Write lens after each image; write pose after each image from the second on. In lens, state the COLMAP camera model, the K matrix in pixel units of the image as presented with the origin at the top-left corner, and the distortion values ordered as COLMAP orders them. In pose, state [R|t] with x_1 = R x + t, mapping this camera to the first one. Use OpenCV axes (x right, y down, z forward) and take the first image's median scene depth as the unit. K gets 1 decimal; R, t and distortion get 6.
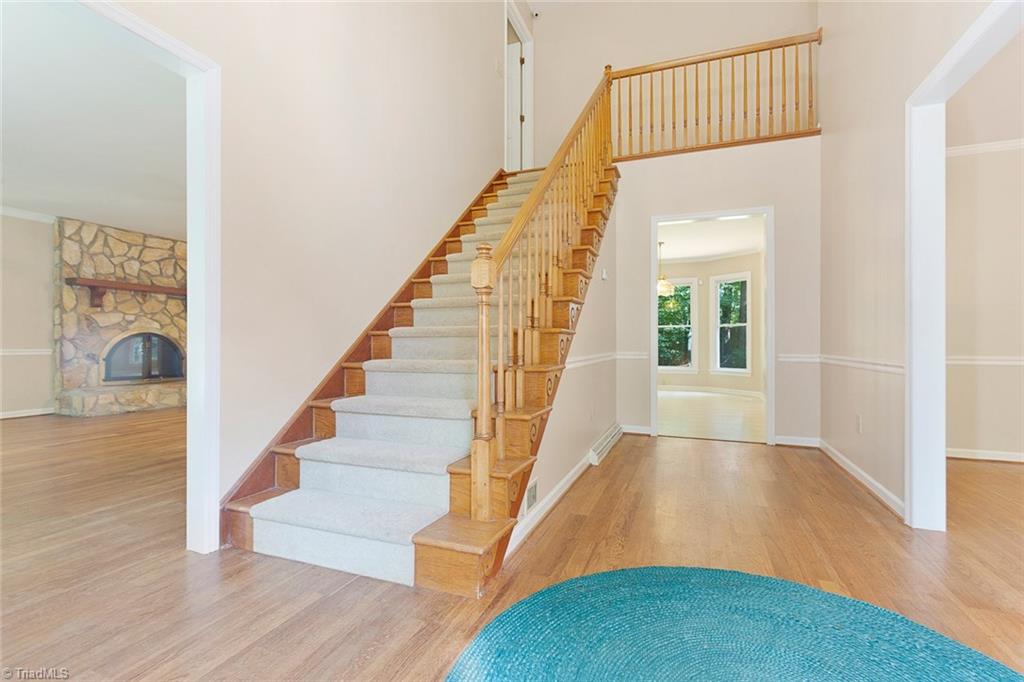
lens RADIAL K [[471.4, 0, 513.6], [0, 471.4, 342.9], [0, 0, 1]] dist [-0.003632, 0.000045]
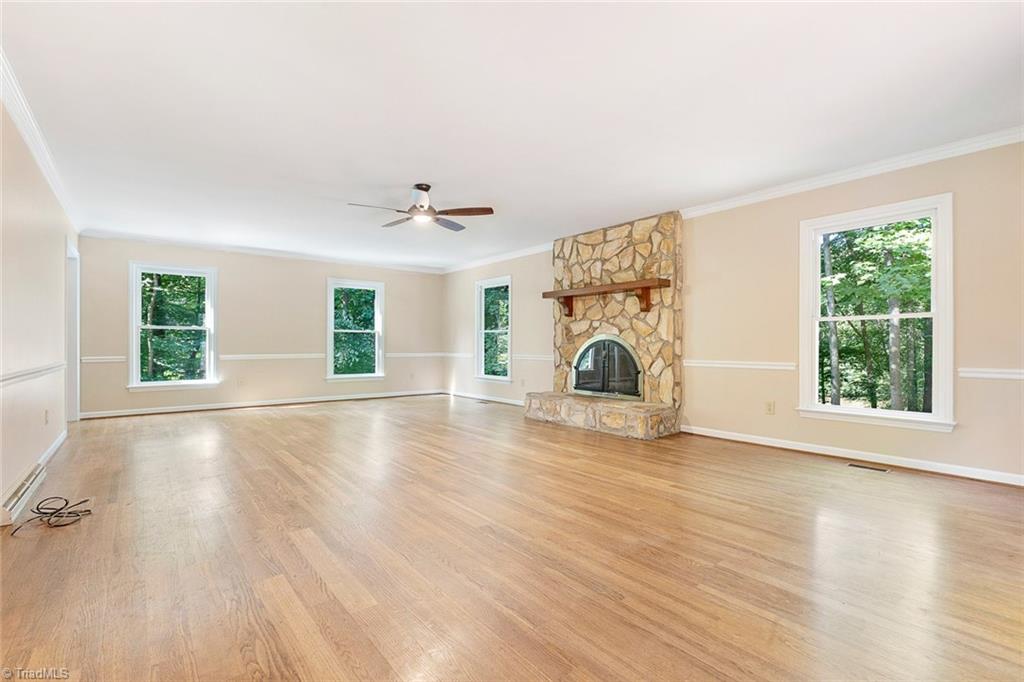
lens RADIAL K [[471.4, 0, 503.1], [0, 471.4, 343.5], [0, 0, 1]] dist [-0.003632, 0.000045]
pose [[-0.514305, -0.005009, -0.857593, 0.076277], [-0.001354, 0.999986, -0.005029, -0.010326], [0.857606, -0.001425, -0.514305, 1.343423]]
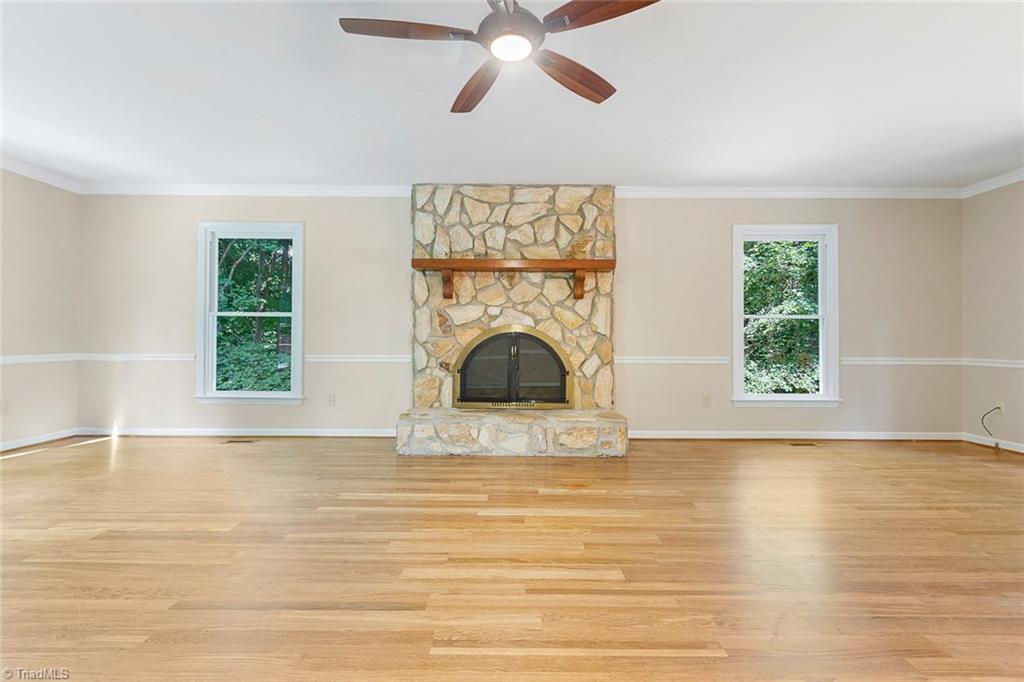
lens RADIAL K [[471.4, 0, 509.2], [0, 471.4, 333.5], [0, 0, 1]] dist [-0.003632, 0.000045]
pose [[0.363716, -0.008820, -0.931468, -0.169808], [-0.002981, 0.999939, -0.010633, -0.013445], [0.931505, 0.006644, 0.363668, 0.784213]]
